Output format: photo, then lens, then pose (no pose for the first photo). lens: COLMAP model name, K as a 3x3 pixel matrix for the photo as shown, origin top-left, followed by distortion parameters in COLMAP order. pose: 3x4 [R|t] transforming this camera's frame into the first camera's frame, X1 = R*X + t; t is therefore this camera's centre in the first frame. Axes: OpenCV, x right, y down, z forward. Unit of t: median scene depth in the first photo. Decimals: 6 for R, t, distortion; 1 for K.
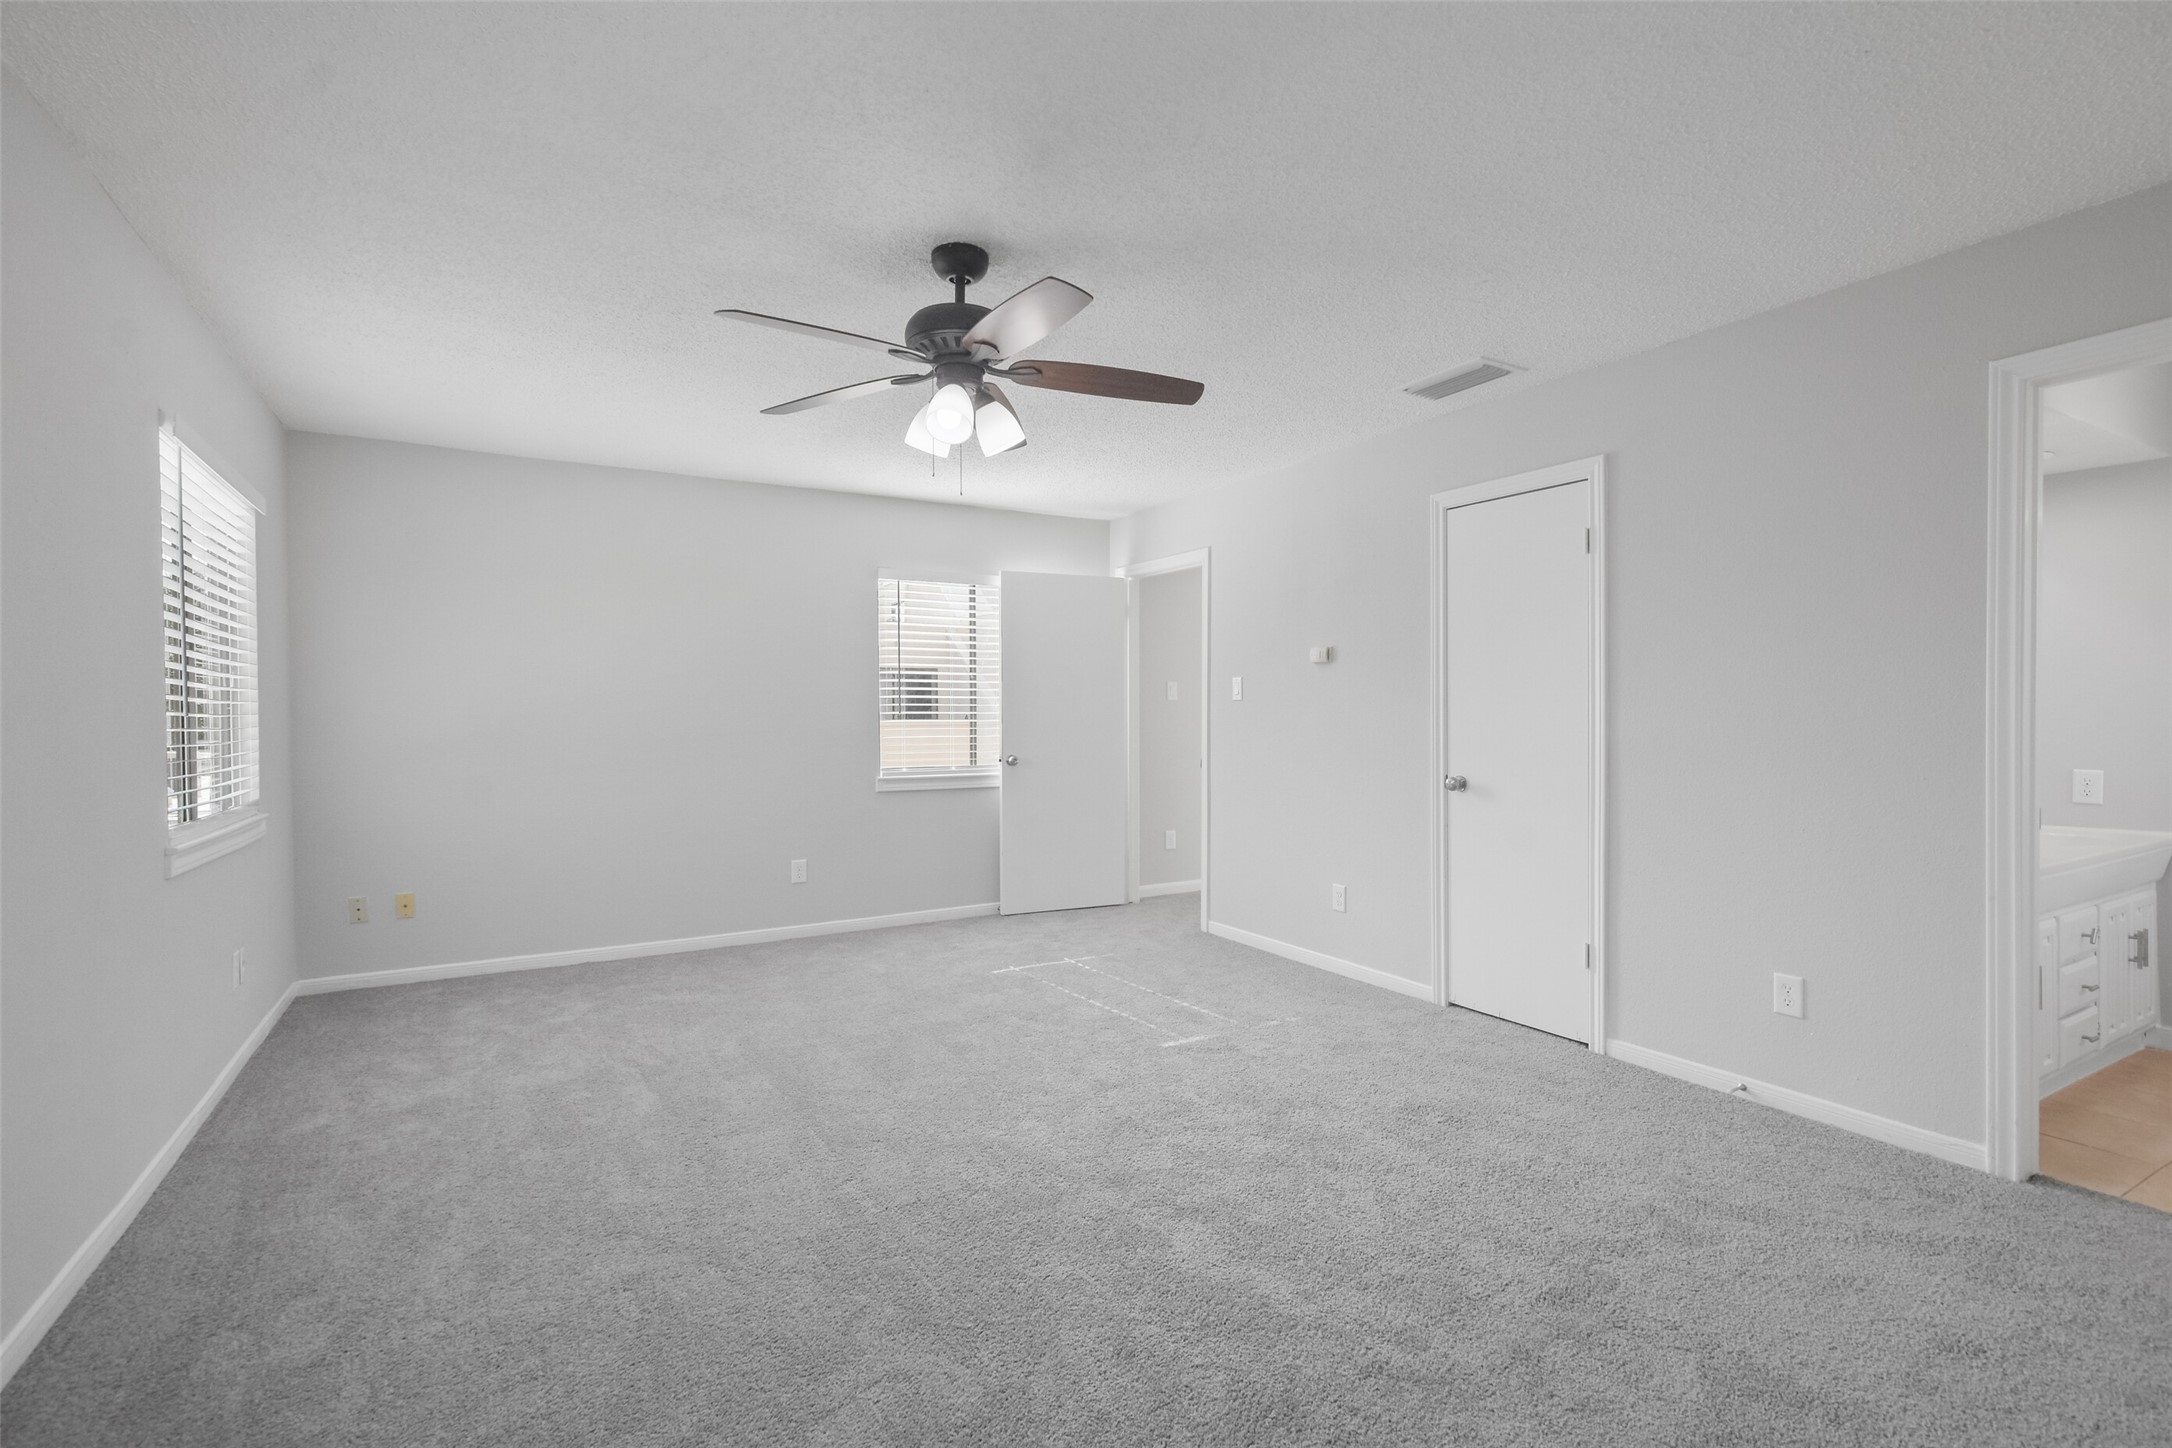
lens RADIAL K [[982.4, 0, 1083.8], [0, 982.4, 718.6], [0, 0, 1]] dist [0.003475, -0.013657]
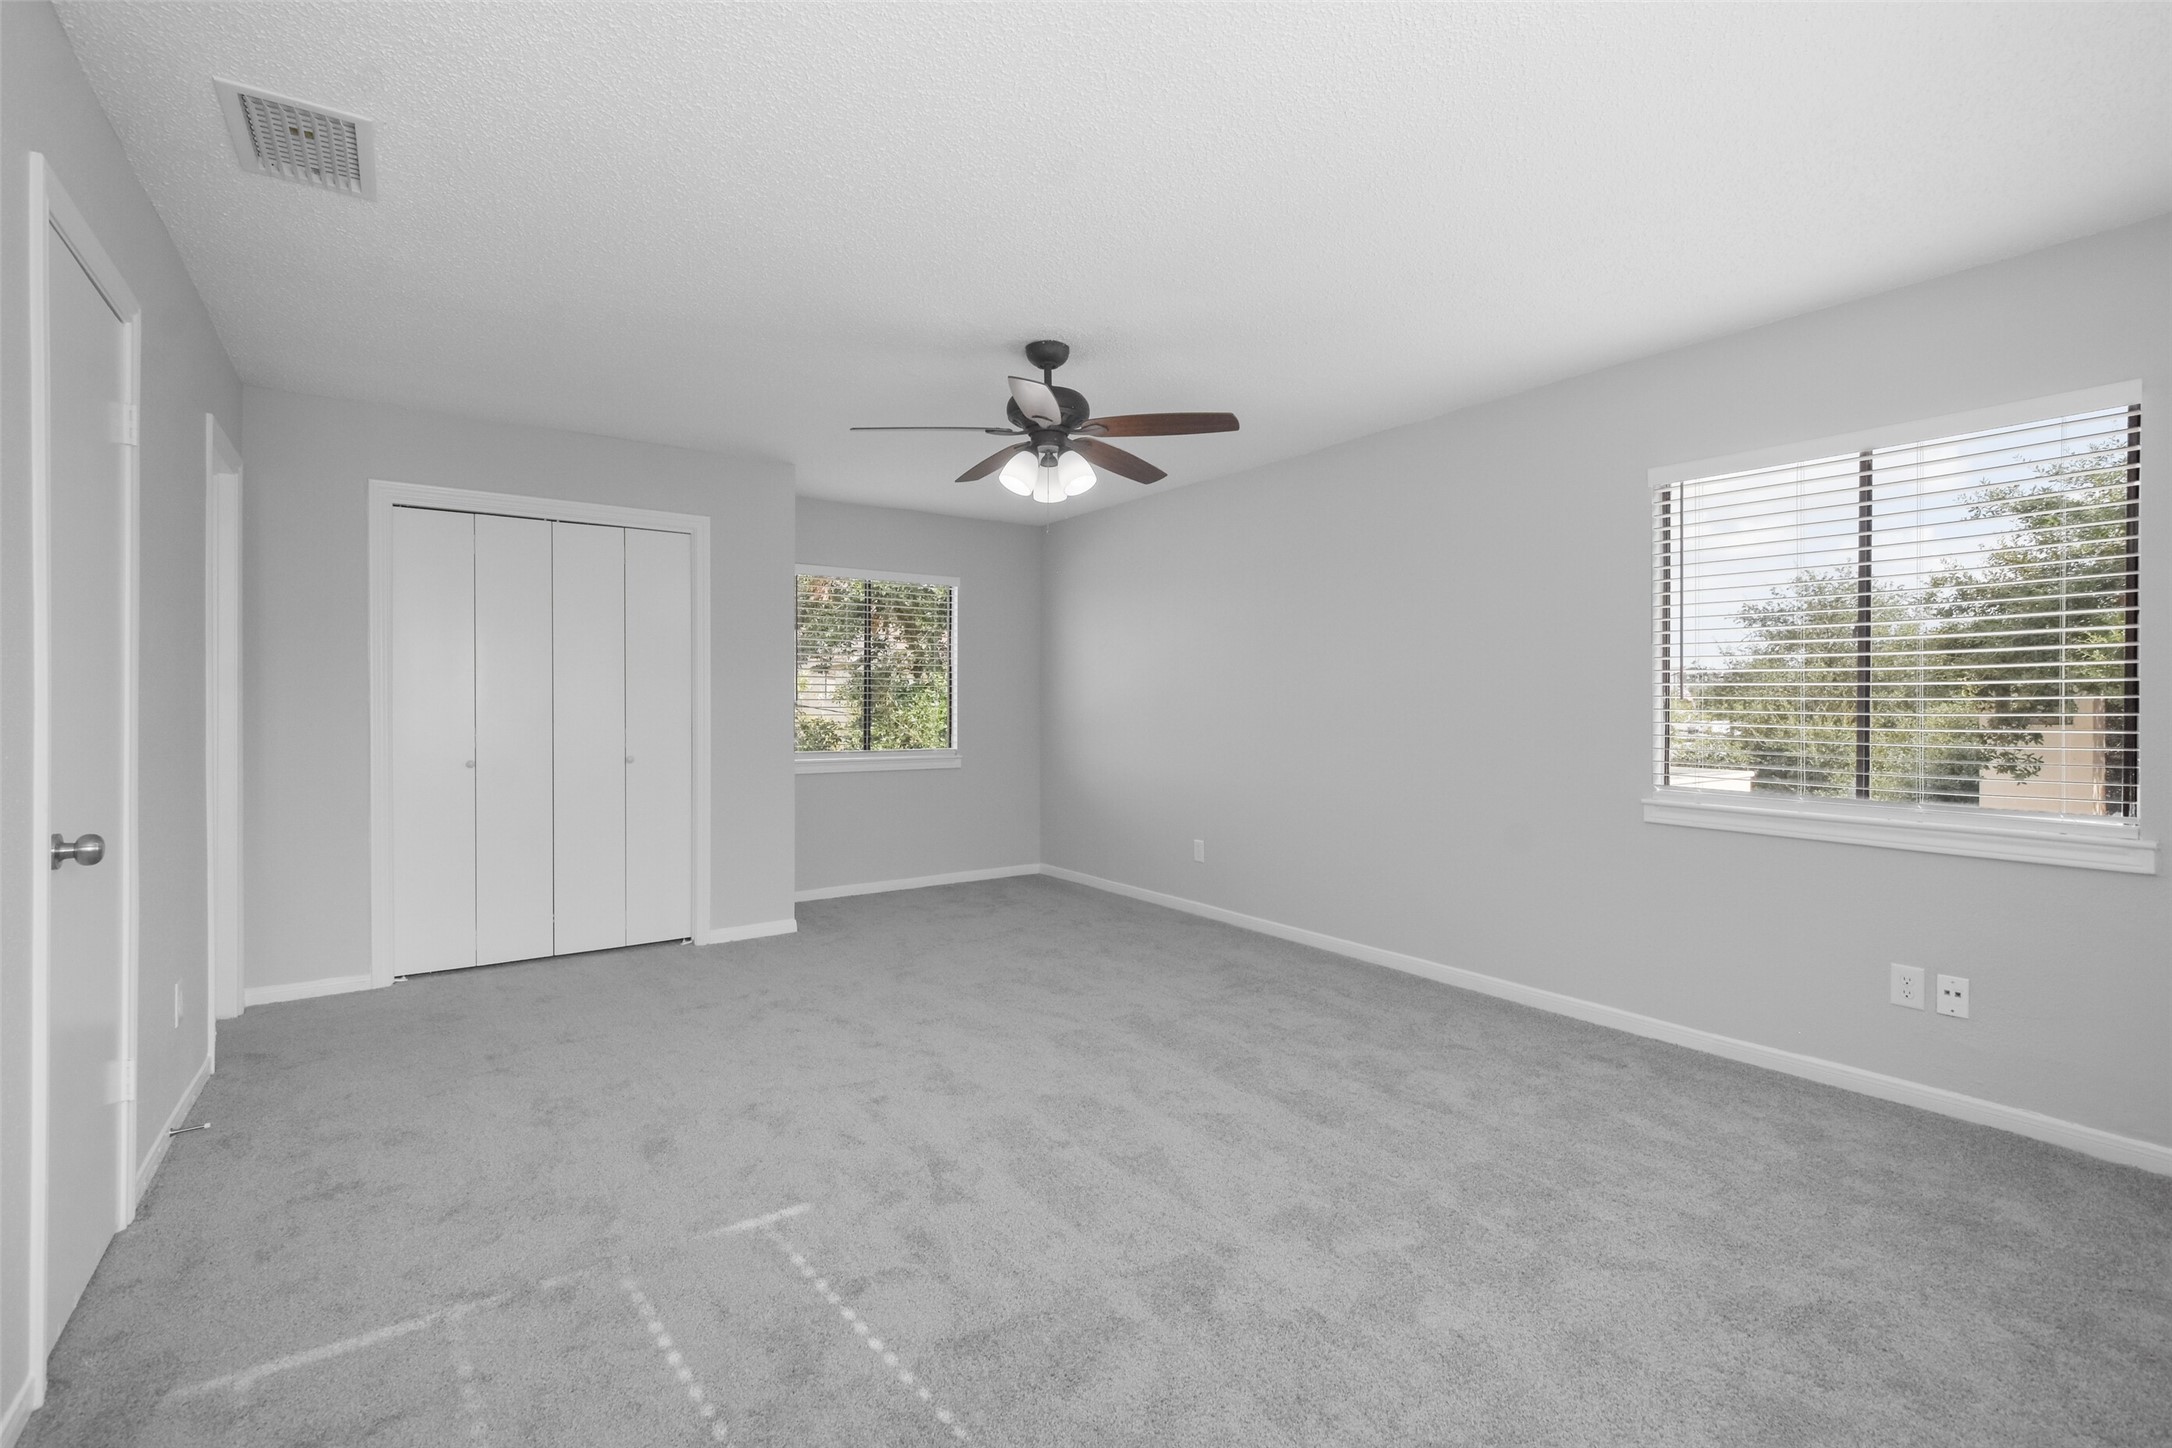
lens RADIAL K [[982.4, 0, 1083.8], [0, 982.4, 718.6], [0, 0, 1]] dist [0.003475, -0.013657]
pose [[-0.991375, -0.000071, -0.131054, 0.002074], [-0.001847, 0.999908, 0.013426, -0.000757], [0.131041, 0.013553, -0.991284, 1.637635]]
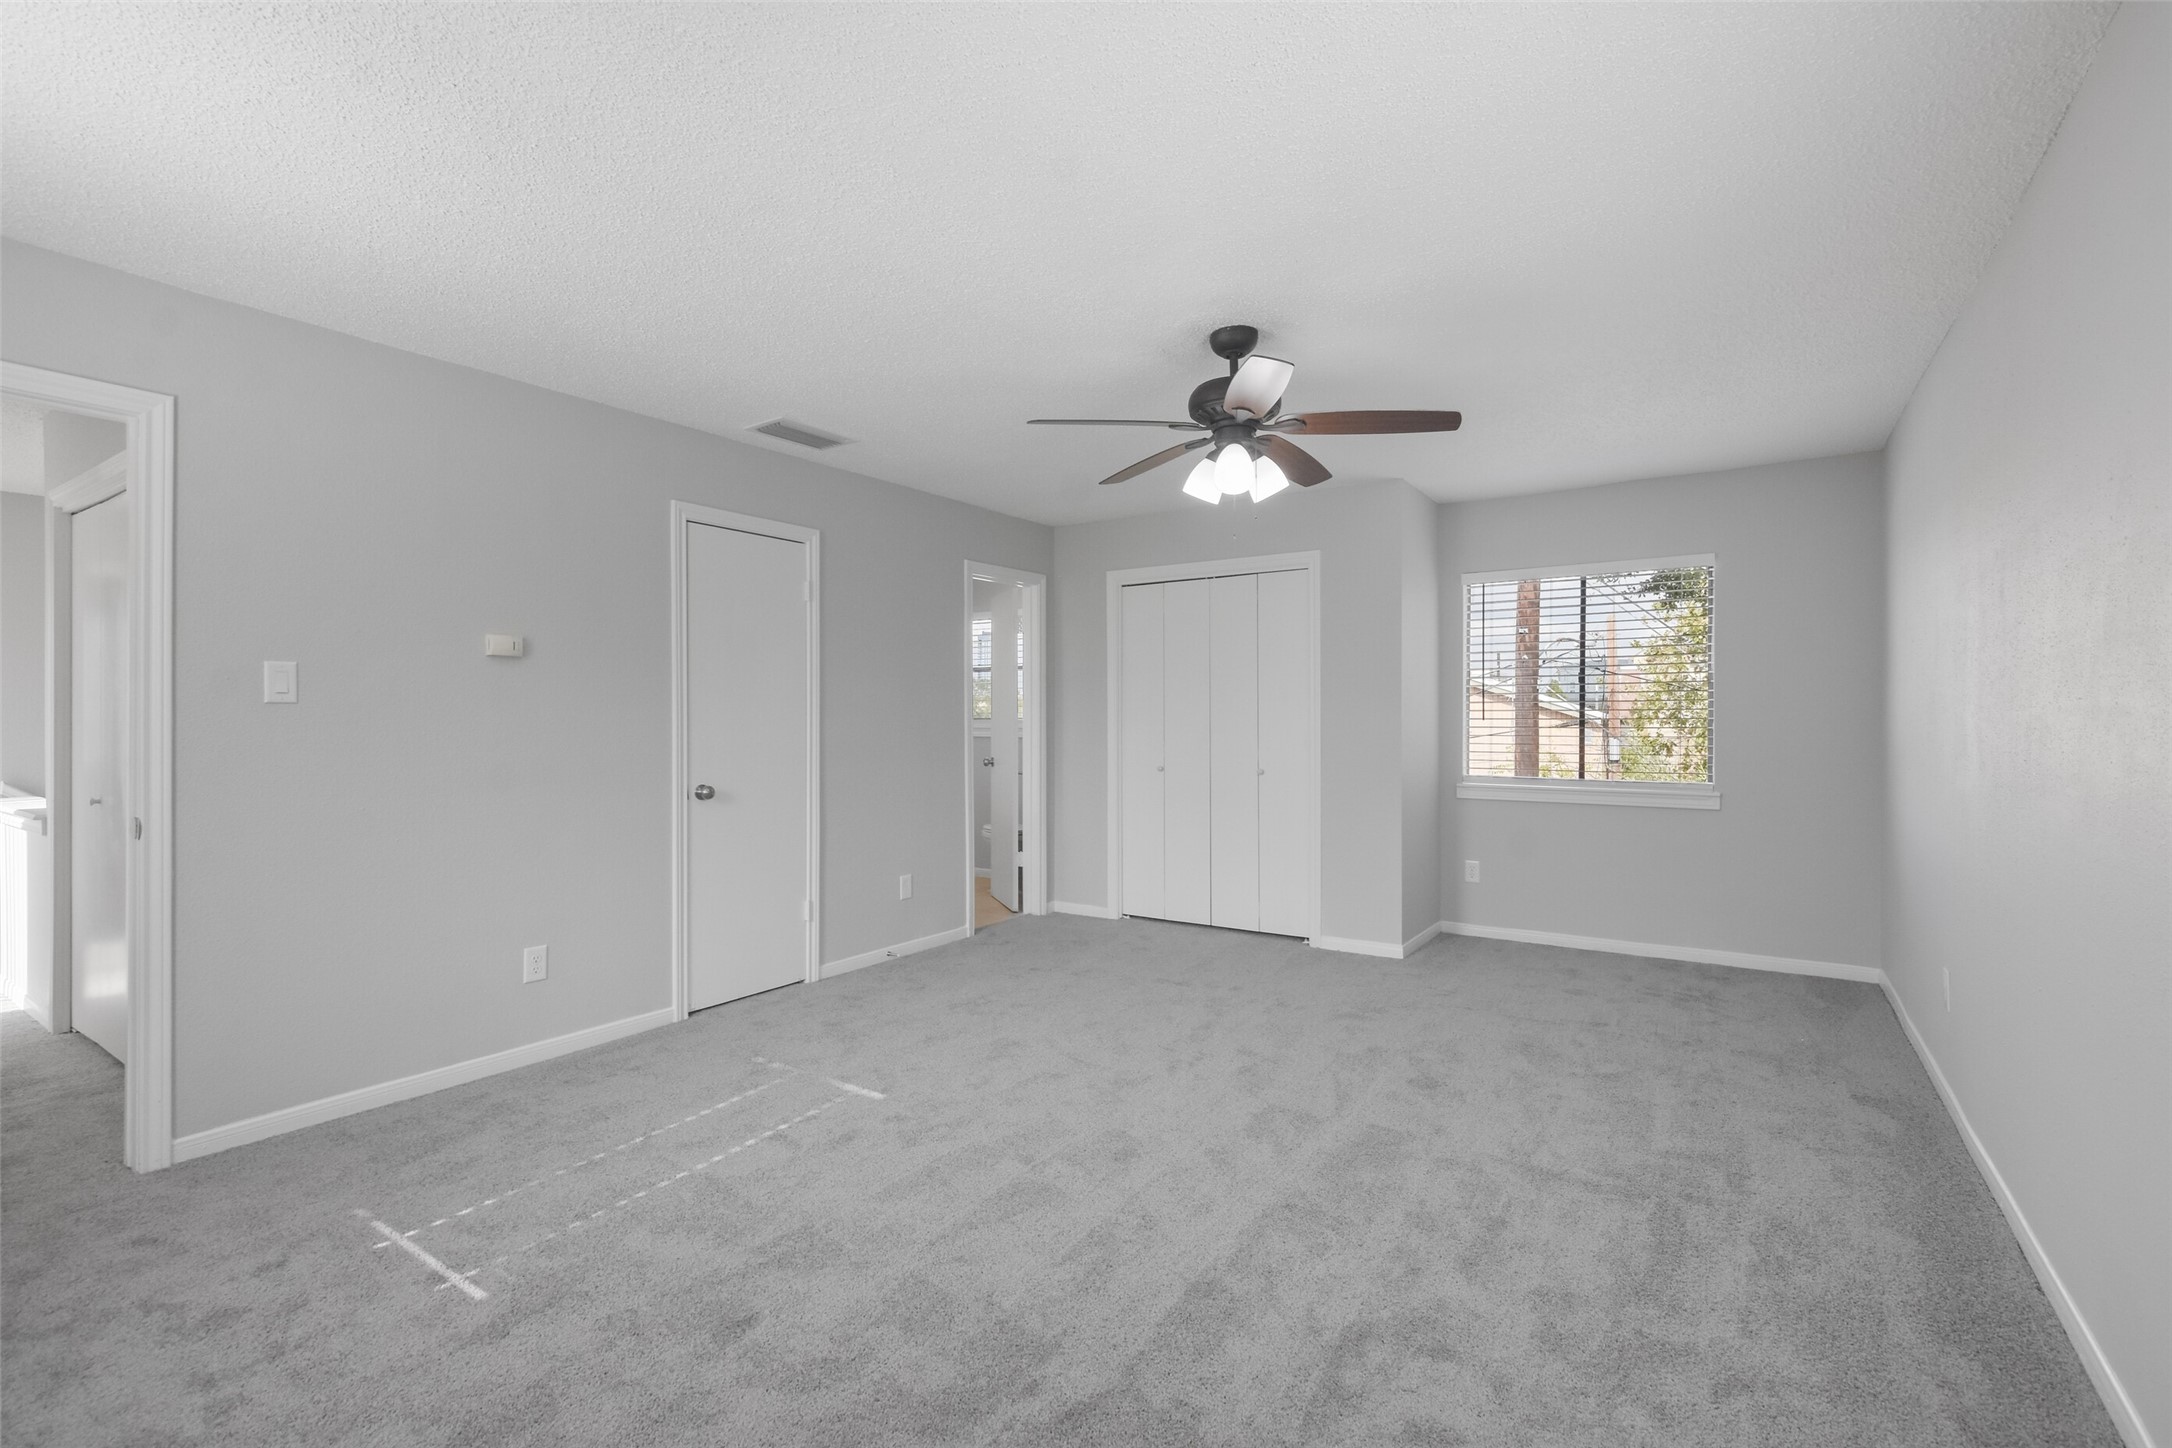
lens RADIAL K [[982.4, 0, 1083.8], [0, 982.4, 718.6], [0, 0, 1]] dist [0.003475, -0.013657]
pose [[-0.451022, 0.002519, 0.892509, -0.779342], [0.004754, 0.999989, -0.000420, -0.010003], [-0.892500, 0.004053, -0.451029, 1.206744]]
